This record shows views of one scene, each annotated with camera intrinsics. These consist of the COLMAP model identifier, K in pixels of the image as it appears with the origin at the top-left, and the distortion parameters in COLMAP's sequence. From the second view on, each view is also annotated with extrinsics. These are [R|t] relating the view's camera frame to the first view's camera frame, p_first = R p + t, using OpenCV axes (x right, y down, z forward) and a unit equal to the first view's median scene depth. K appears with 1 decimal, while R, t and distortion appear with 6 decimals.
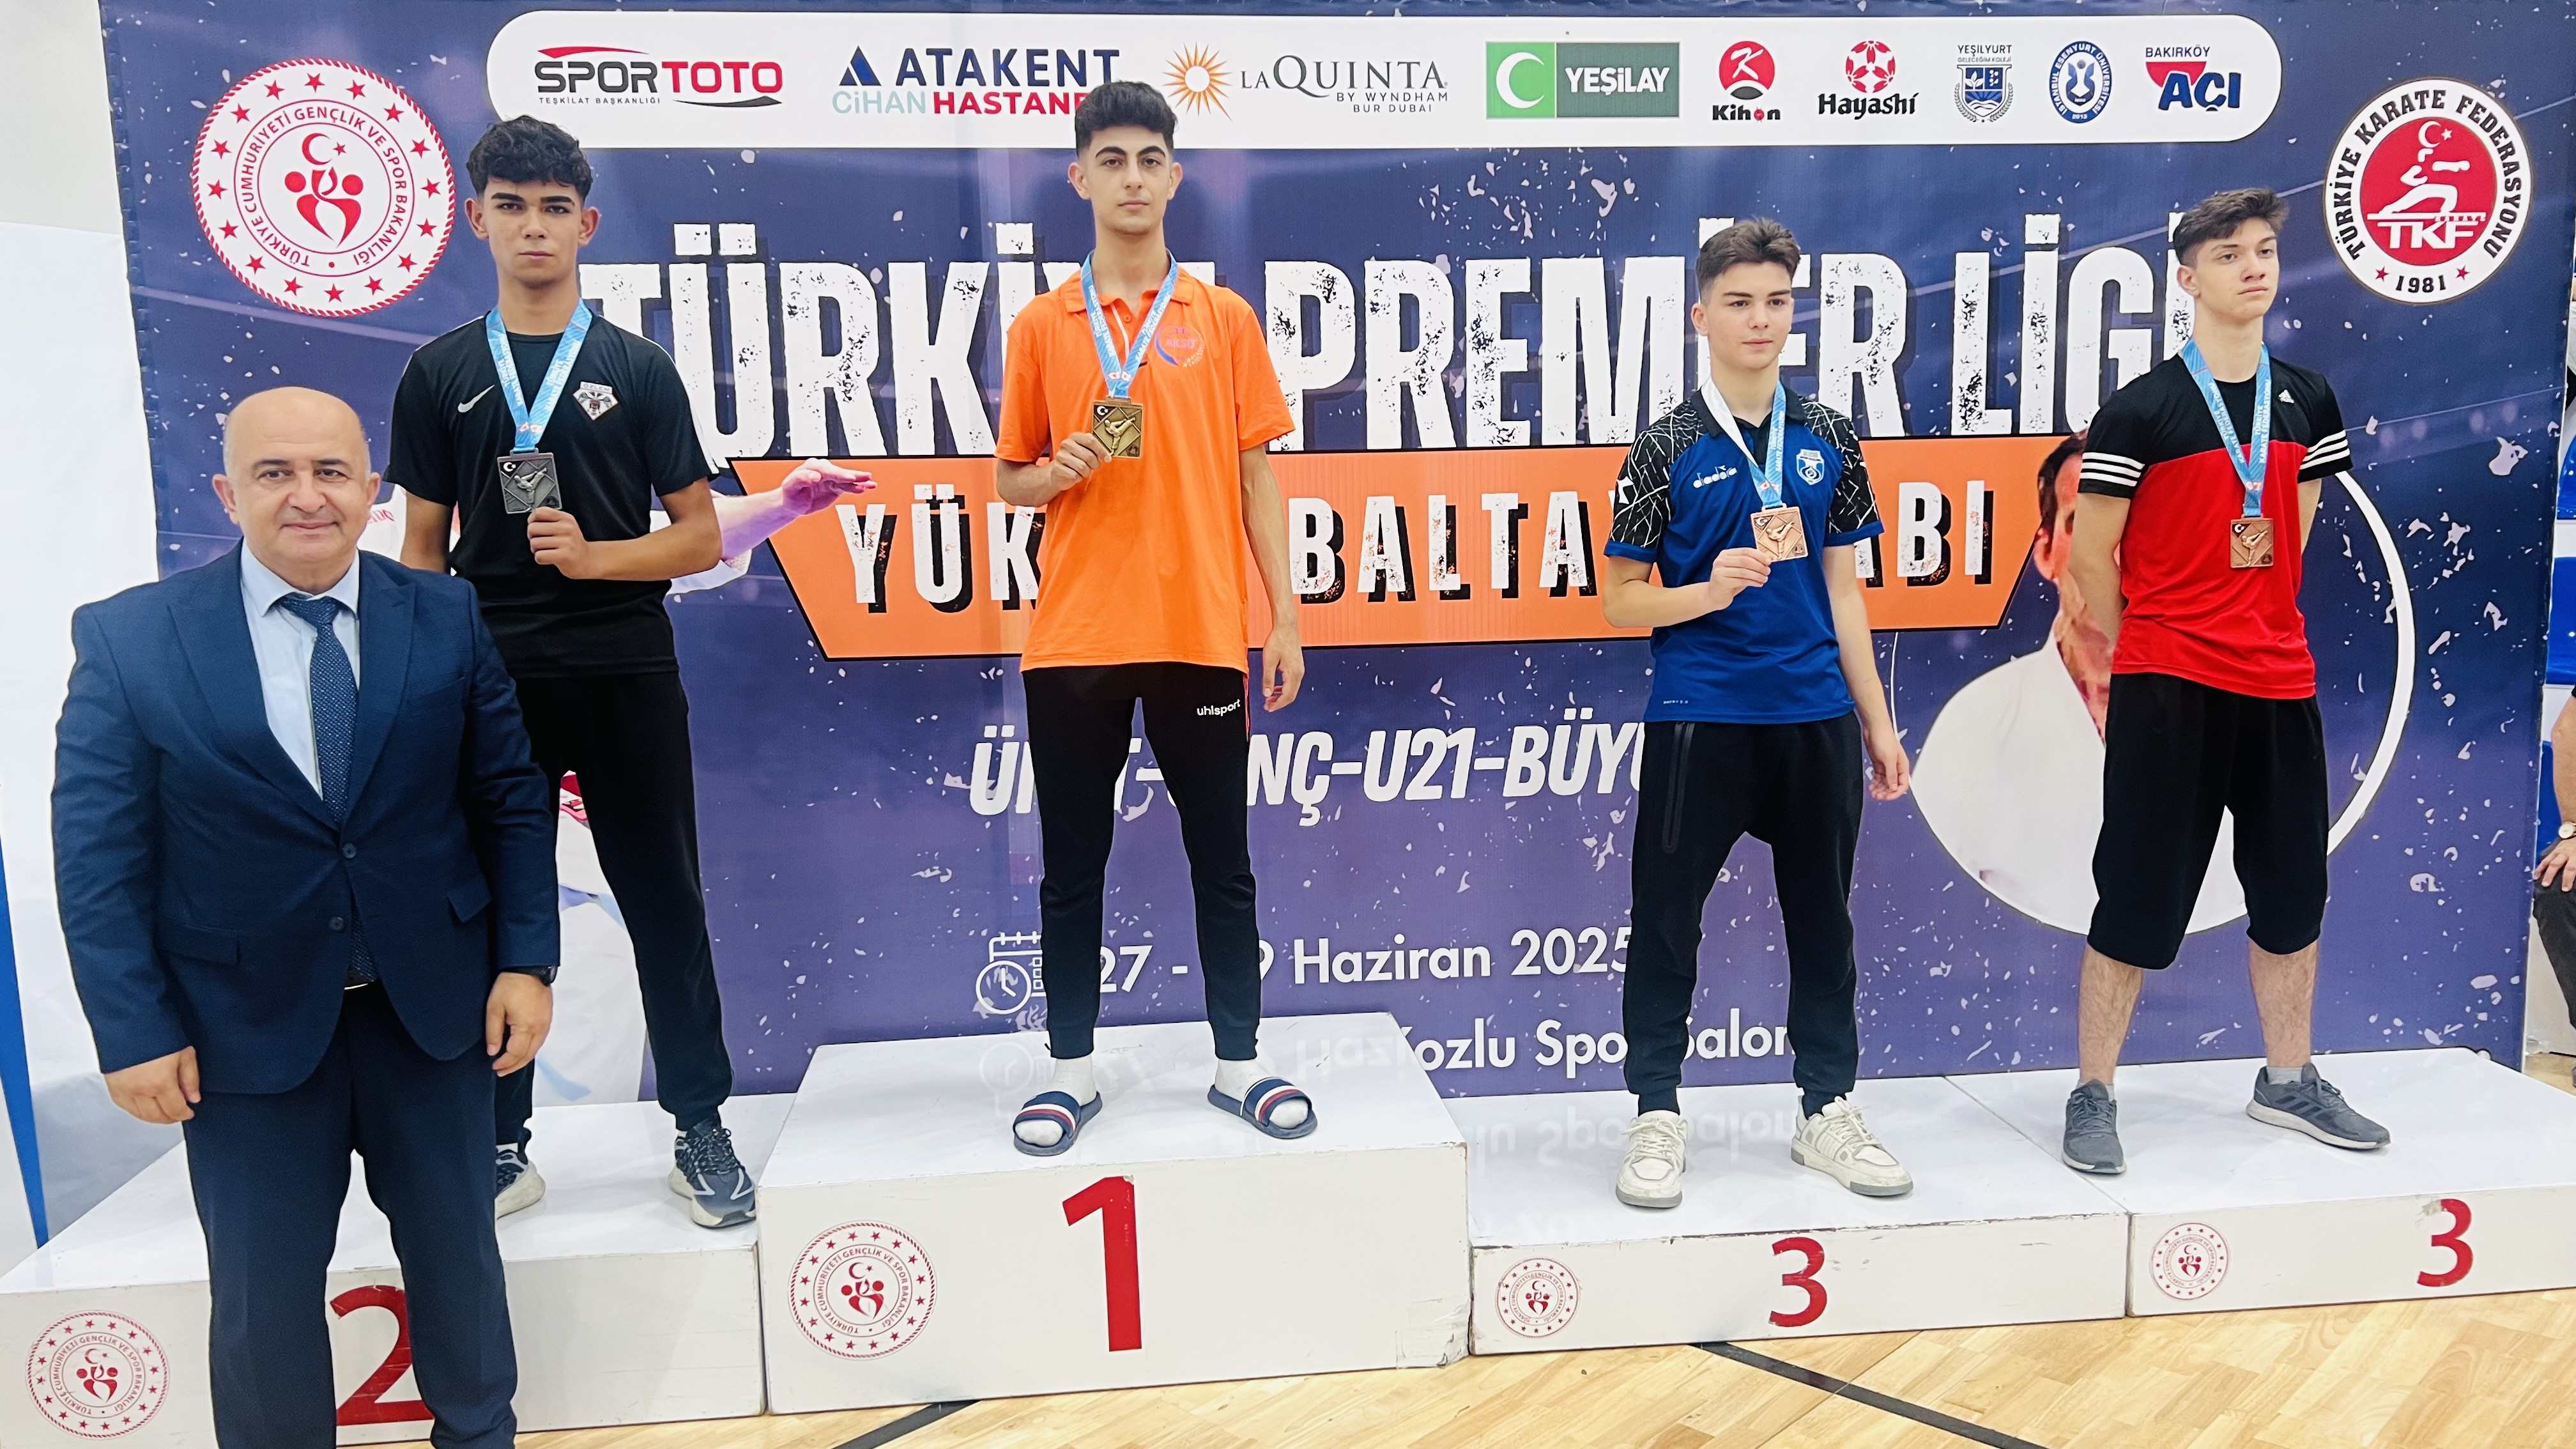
lens RADIAL K [[2021.3, 0, 1343.9], [0, 2021.3, 743.8], [0, 0, 1]] dist [0.037620, -0.045622]
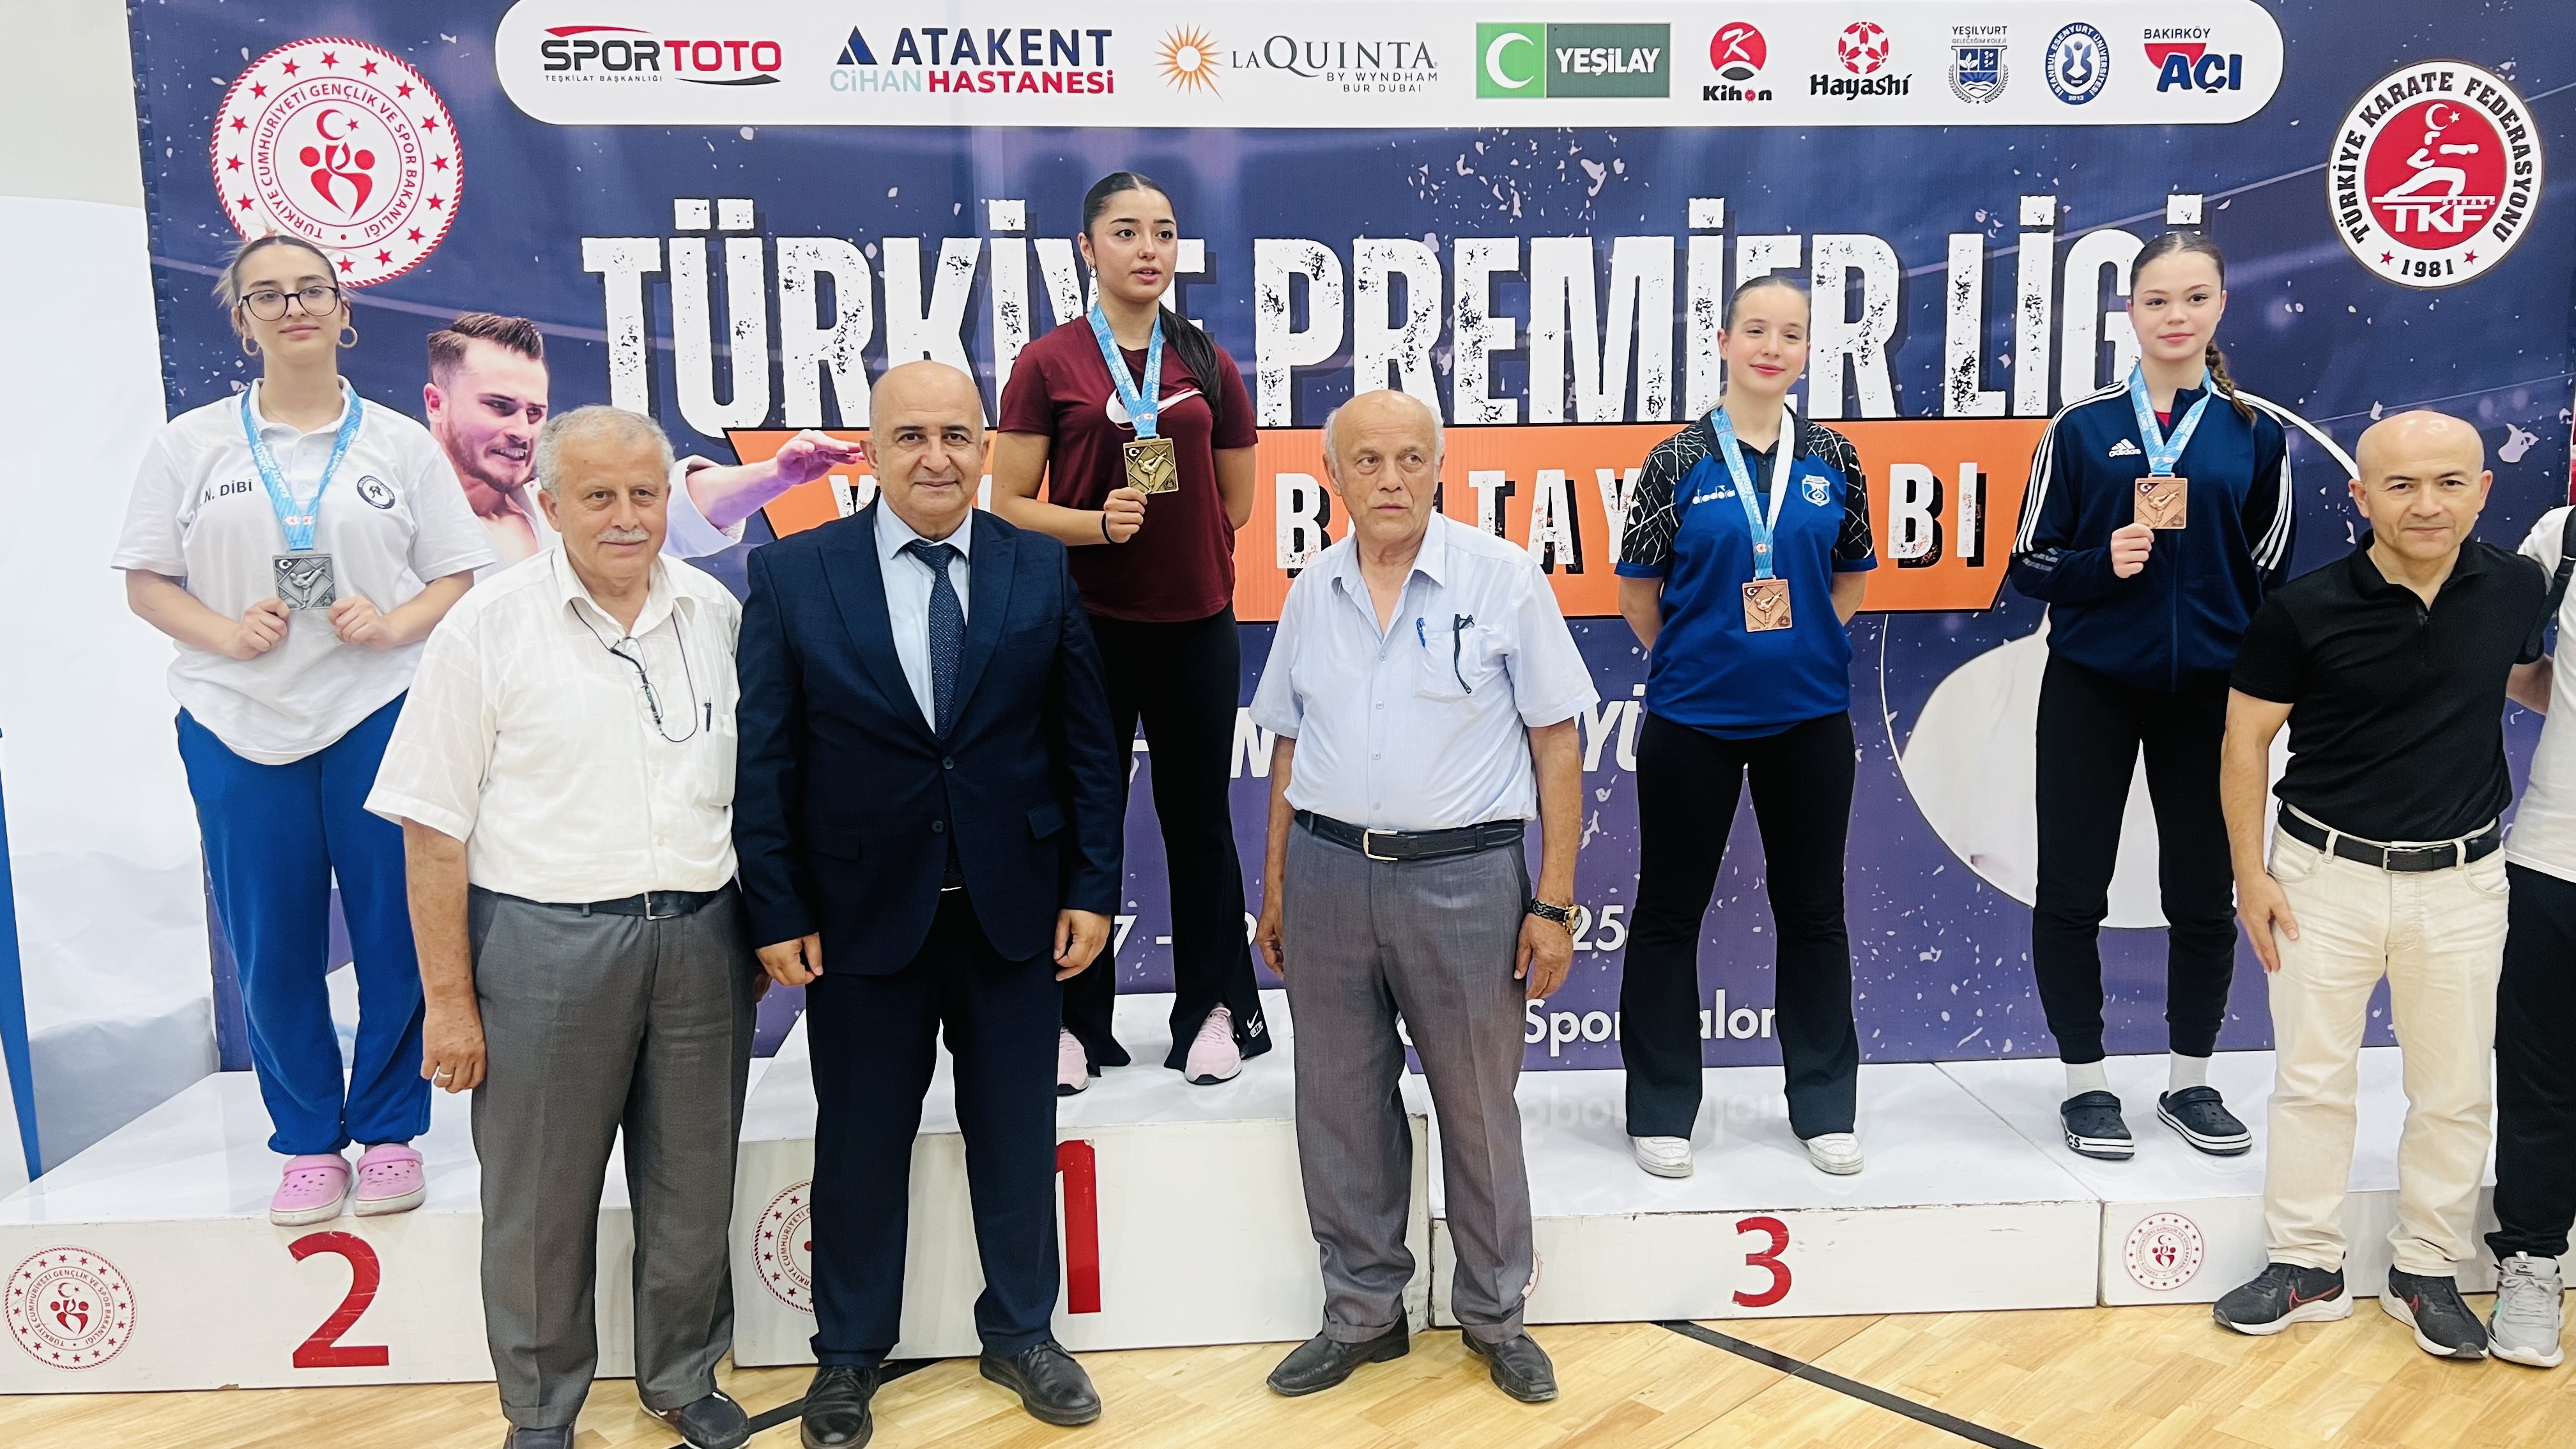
lens RADIAL K [[2021.3, 0, 1330.2], [0, 2021.3, 709.4], [0, 0, 1]] dist [0.037620, -0.045622]
pose [[0.999184, 0.013556, -0.038047, 0.039958], [-0.014012, 0.999833, -0.011757, 0.007602], [0.037881, 0.012281, 0.999207, -0.004225]]
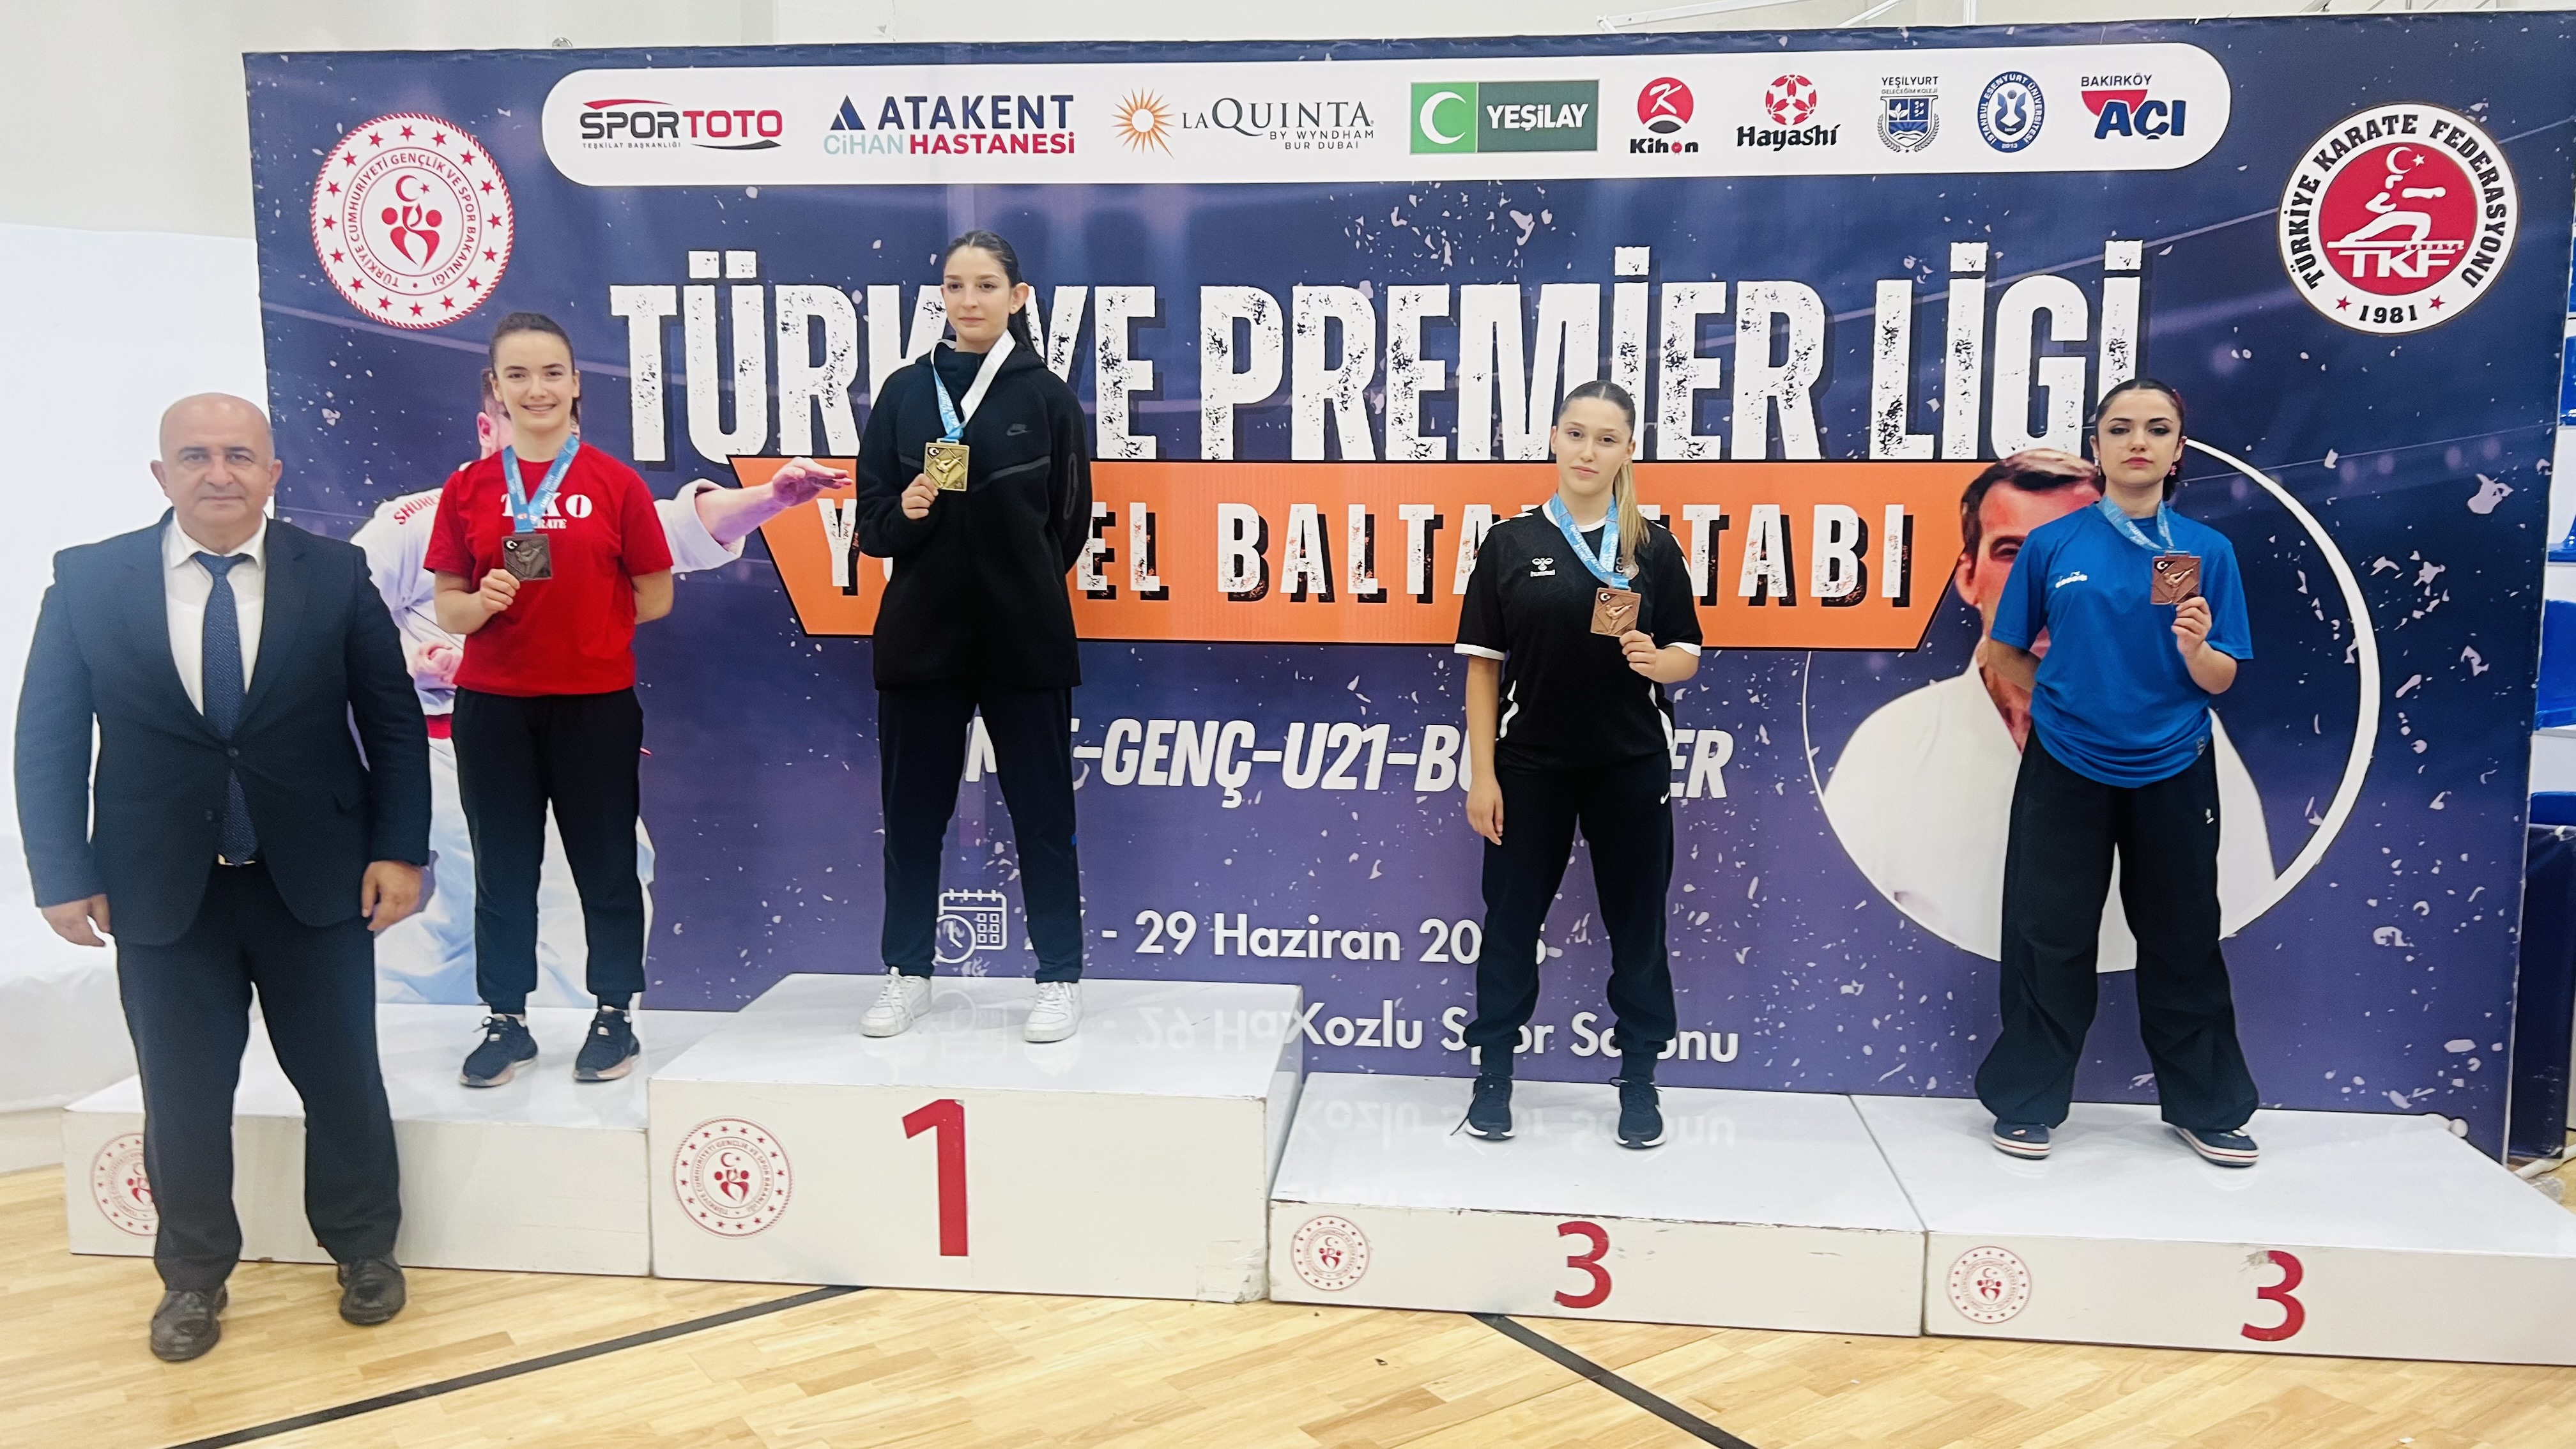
lens RADIAL K [[2021.3, 0, 1281.2], [0, 2021.3, 710.4], [0, 0, 1]] dist [0.037620, -0.045622]
pose [[0.978998, 0.046596, -0.198471, 0.227117], [-0.050638, 0.998599, -0.015334, 0.003907], [0.197479, 0.025062, 0.979987, -0.050017]]
